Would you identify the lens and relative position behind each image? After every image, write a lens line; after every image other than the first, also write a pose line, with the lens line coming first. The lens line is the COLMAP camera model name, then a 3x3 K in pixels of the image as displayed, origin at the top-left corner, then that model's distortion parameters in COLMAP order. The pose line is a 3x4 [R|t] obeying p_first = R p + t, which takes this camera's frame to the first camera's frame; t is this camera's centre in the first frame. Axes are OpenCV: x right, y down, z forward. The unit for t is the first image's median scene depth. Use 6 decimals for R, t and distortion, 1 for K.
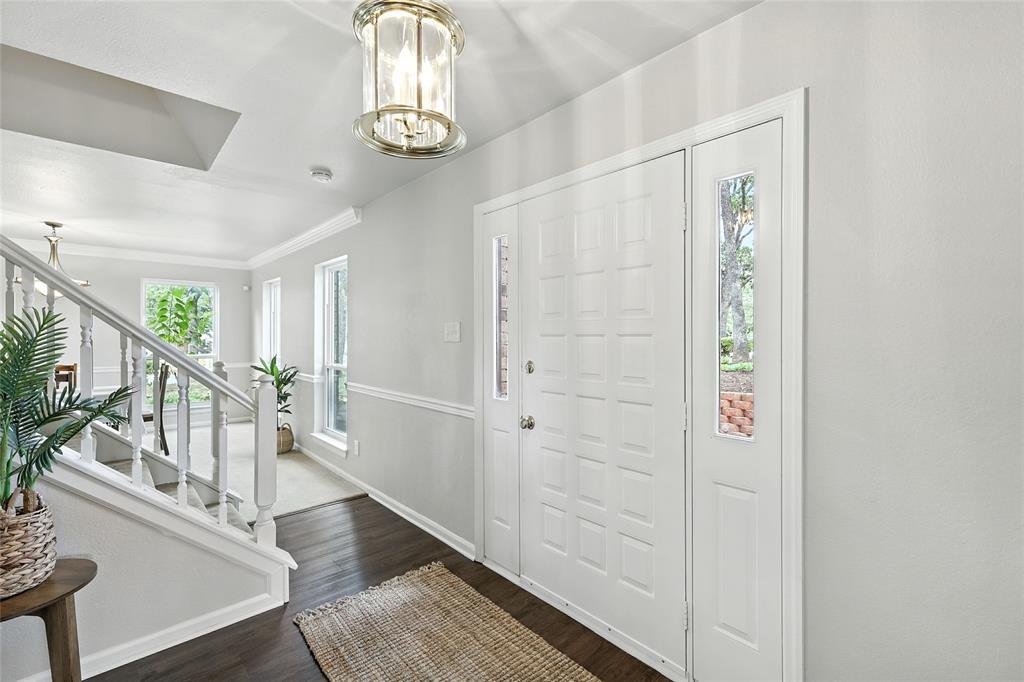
lens RADIAL K [[456.7, 0, 510.6], [0, 456.7, 332.6], [0, 0, 1]] dist [0.001604, 0.000060]
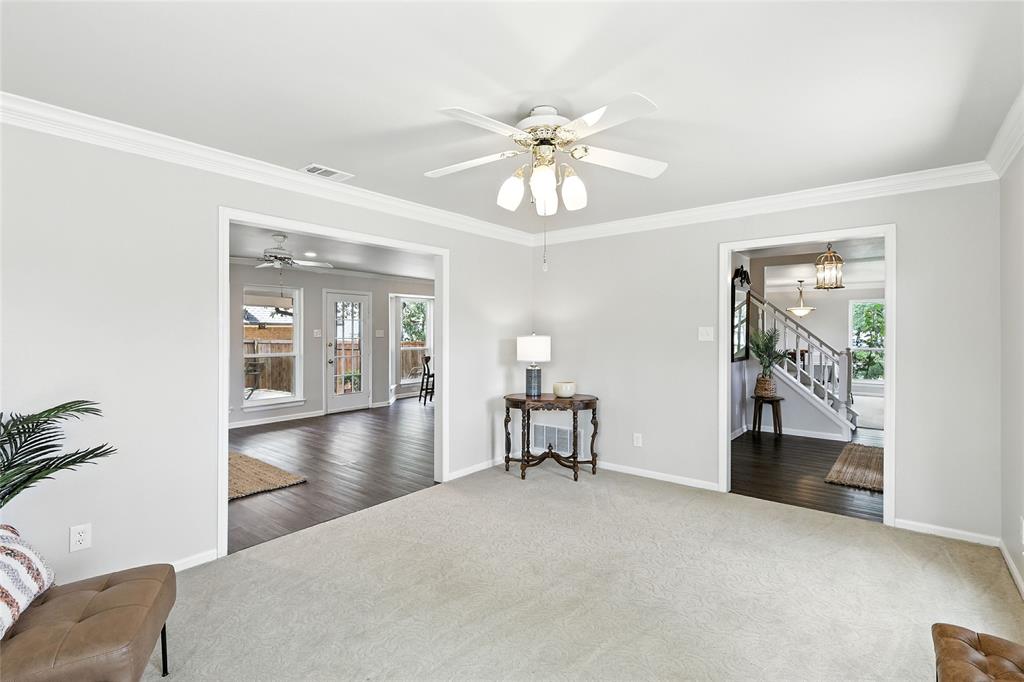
lens RADIAL K [[456.7, 0, 510.6], [0, 456.7, 332.6], [0, 0, 1]] dist [0.001604, 0.000060]
pose [[0.142496, 0.003980, -0.989787, 1.780370], [-0.000795, 0.999992, 0.003906, -0.017522], [0.989795, 0.000231, 0.142498, -1.237121]]
